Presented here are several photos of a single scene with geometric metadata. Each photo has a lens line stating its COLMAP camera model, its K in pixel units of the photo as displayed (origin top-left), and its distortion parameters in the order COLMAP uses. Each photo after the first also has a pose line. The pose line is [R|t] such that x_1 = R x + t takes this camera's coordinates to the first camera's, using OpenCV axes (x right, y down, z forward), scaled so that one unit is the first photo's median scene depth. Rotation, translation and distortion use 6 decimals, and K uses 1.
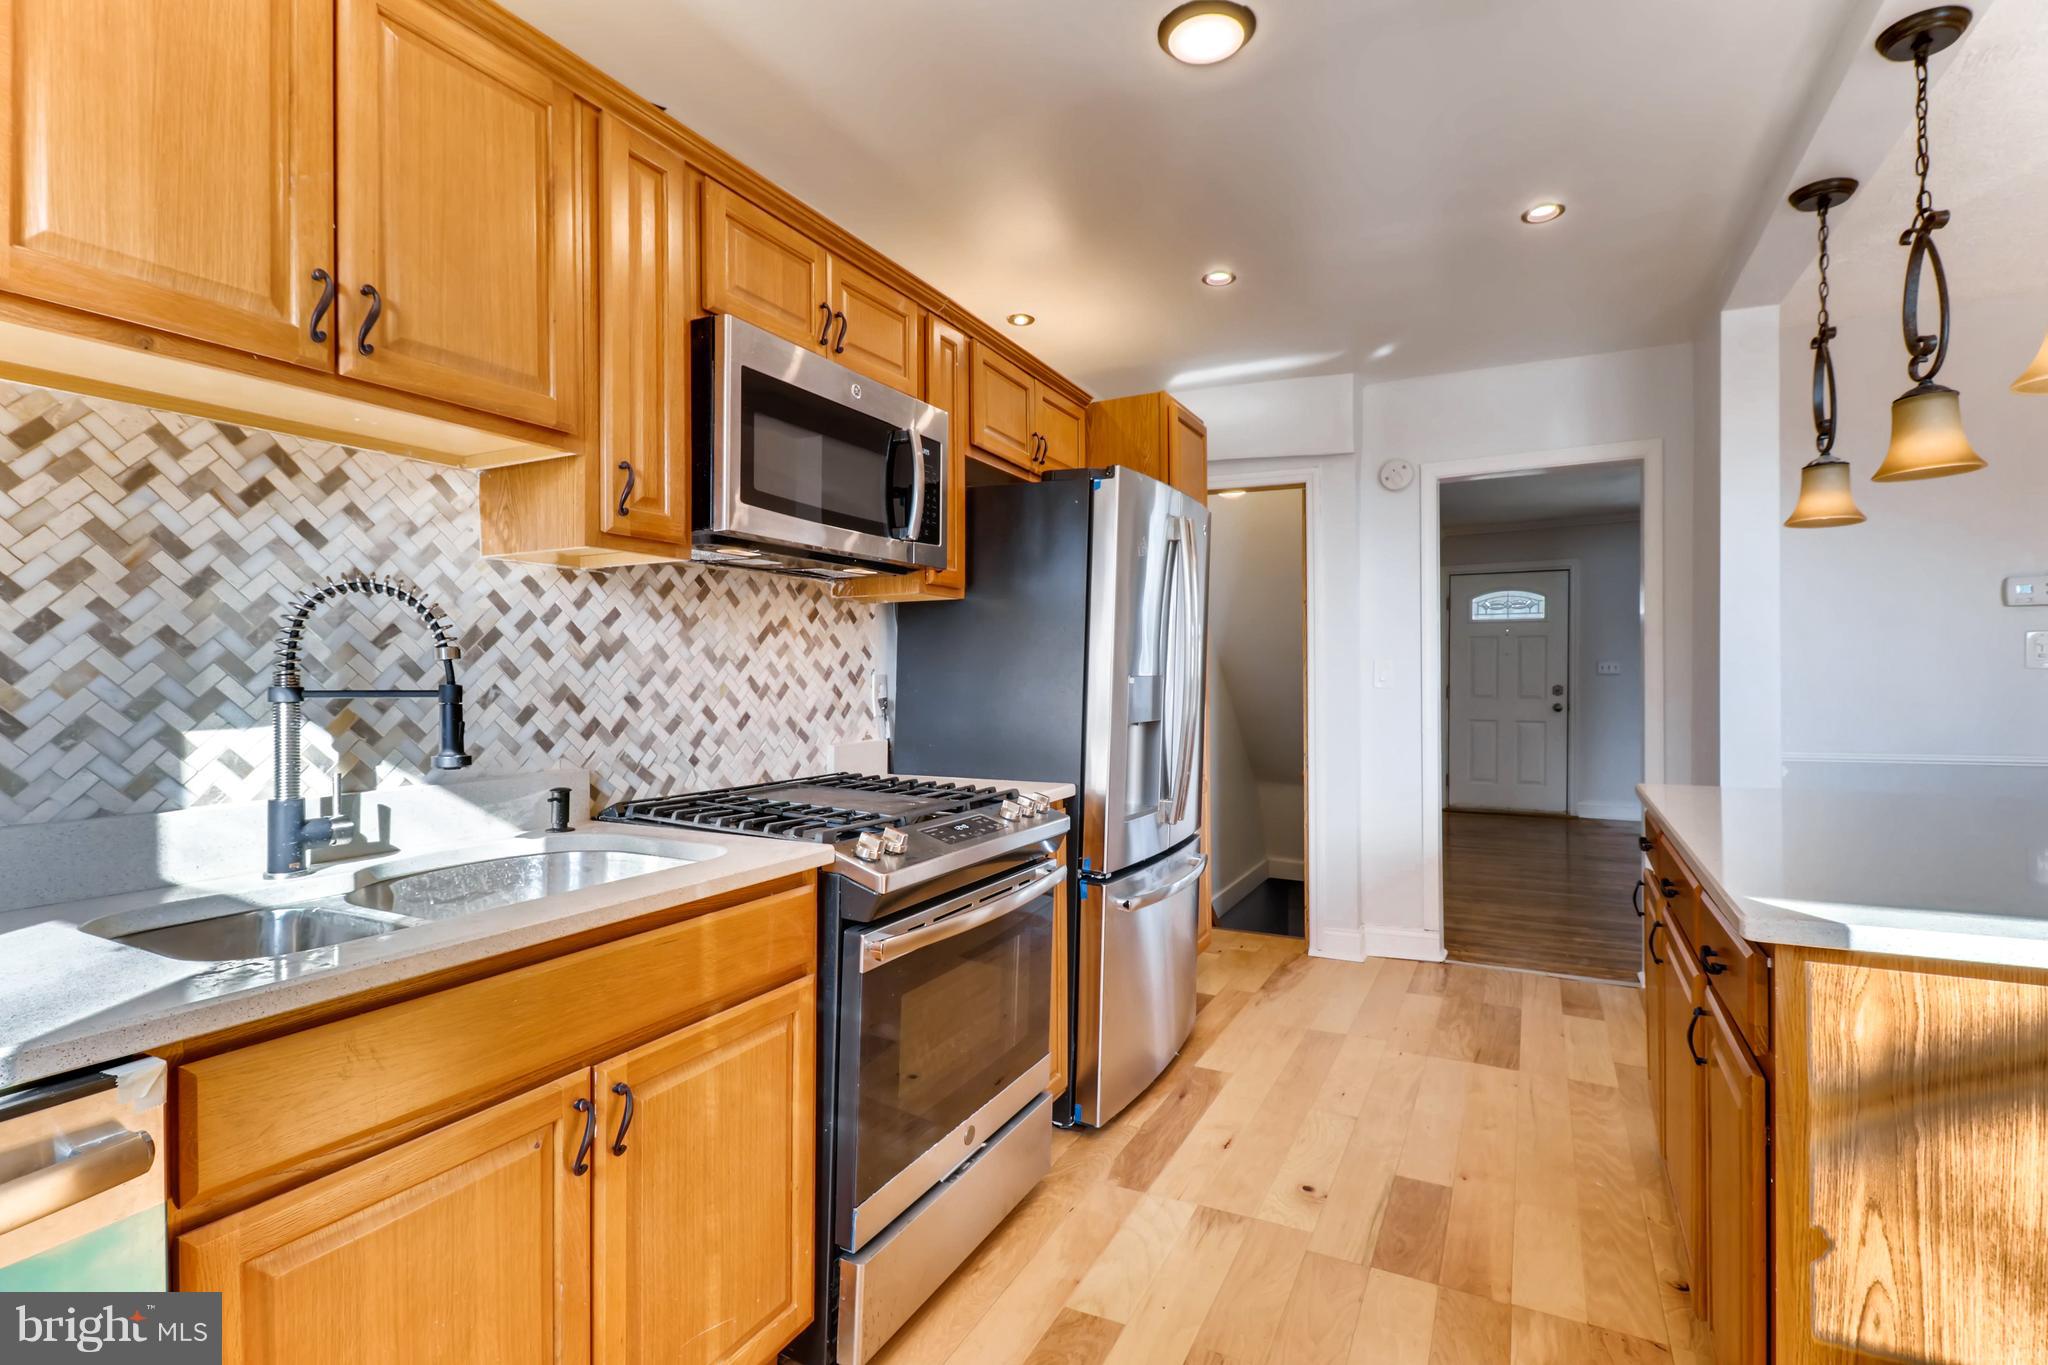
lens RADIAL K [[946.3, 0, 1024.0], [0, 946.3, 682.5], [0, 0, 1]] dist [0.022629, -0.015453]
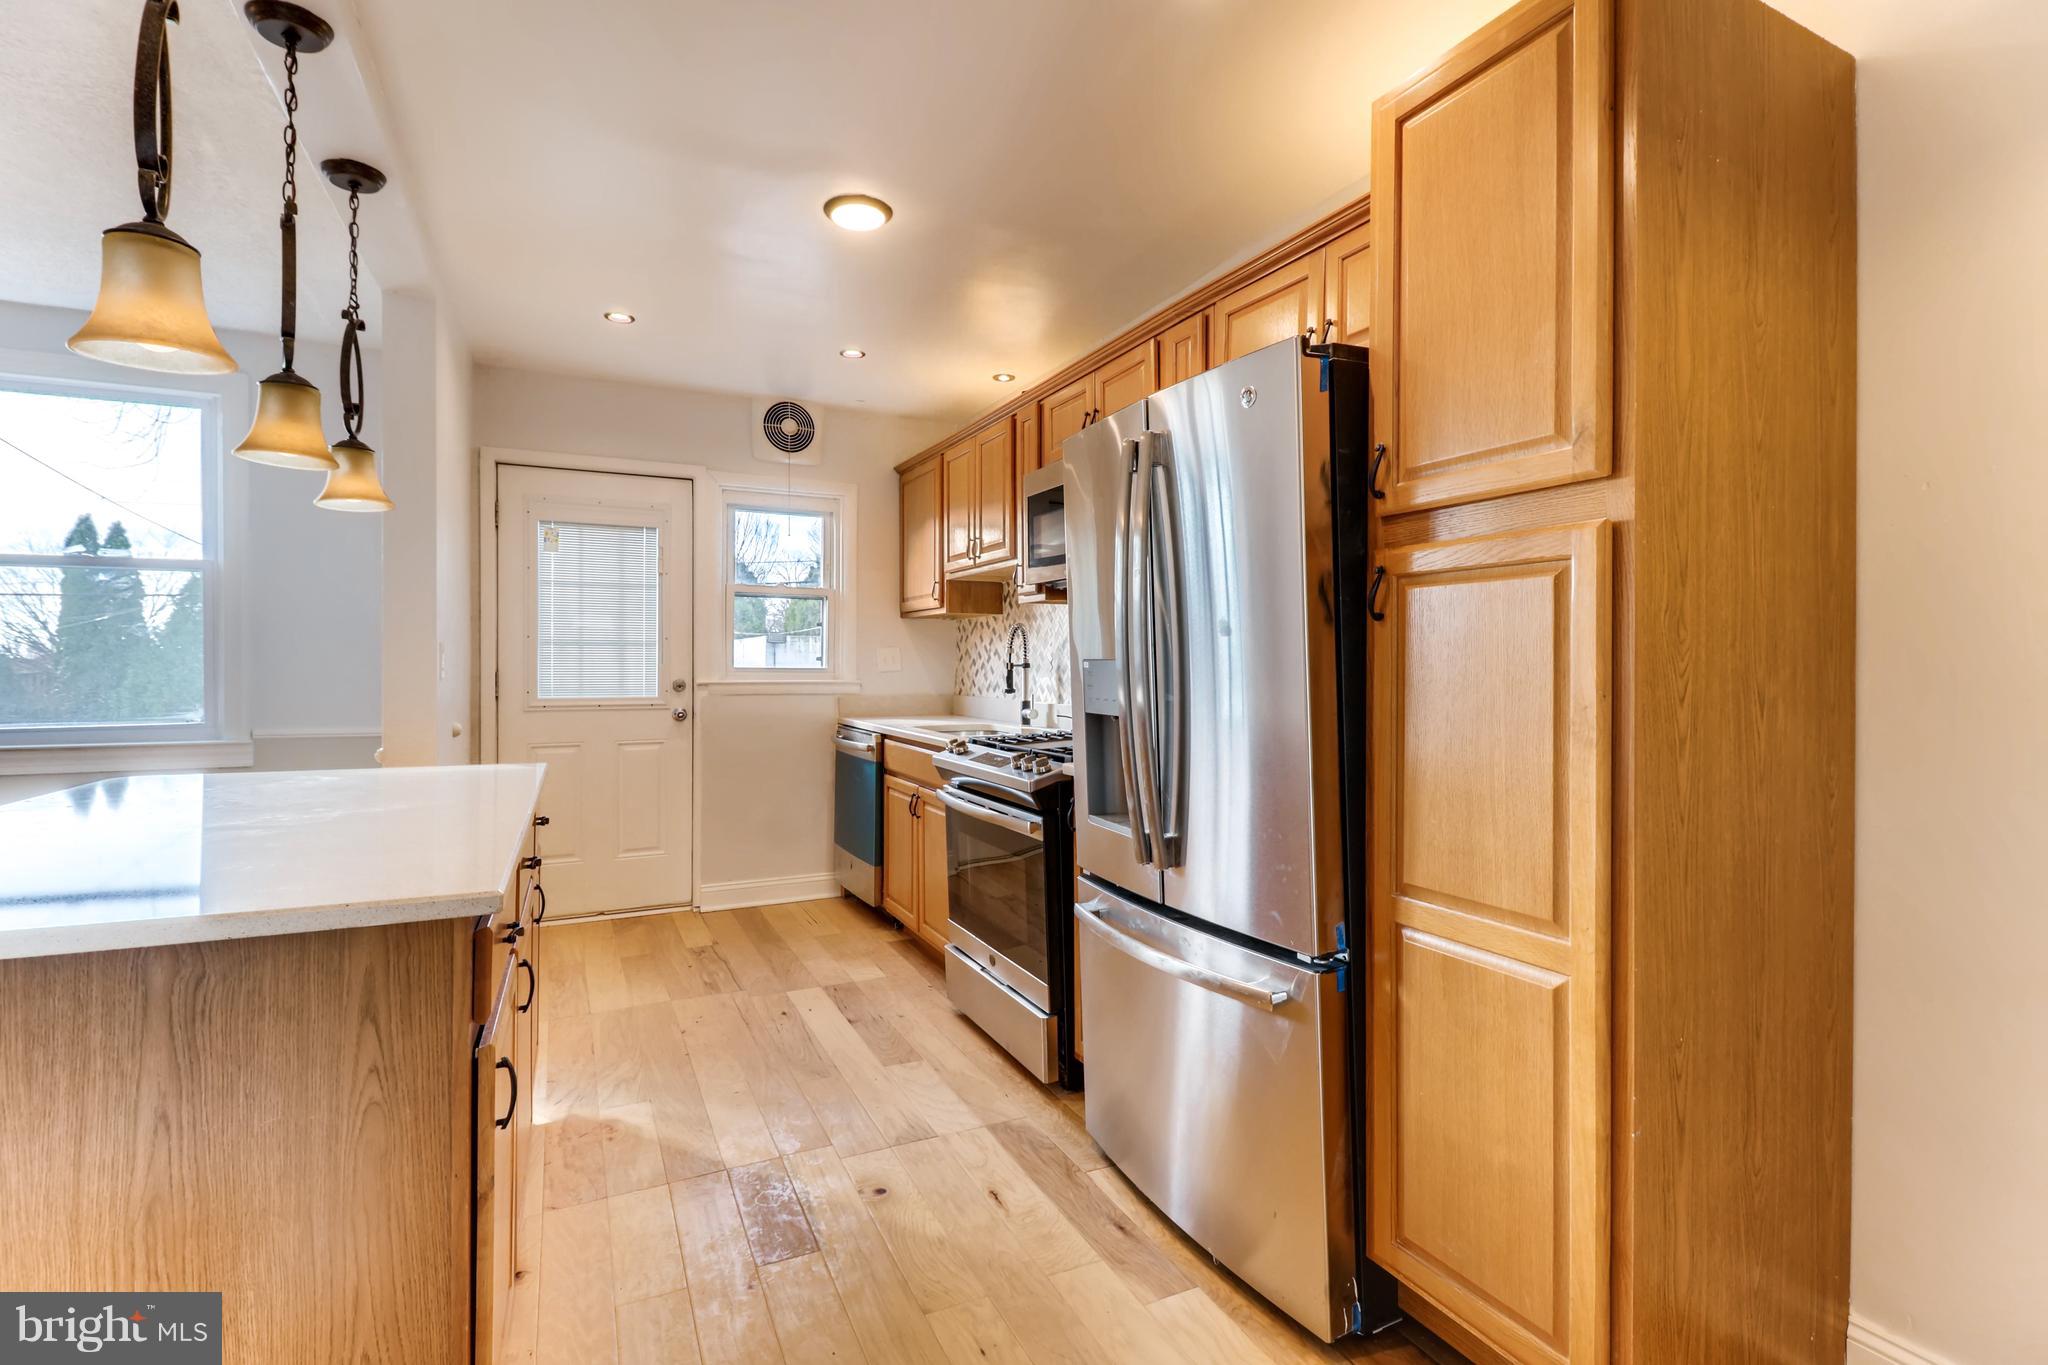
lens RADIAL K [[930.2, 0, 1028.9], [0, 930.2, 668.8], [0, 0, 1]] dist [0.020484, -0.013456]
pose [[-0.585064, 0.009216, -0.810935, 0.921284], [-0.004340, 0.999886, 0.014494, -0.011499], [0.810975, 0.012000, -0.584957, 1.579377]]
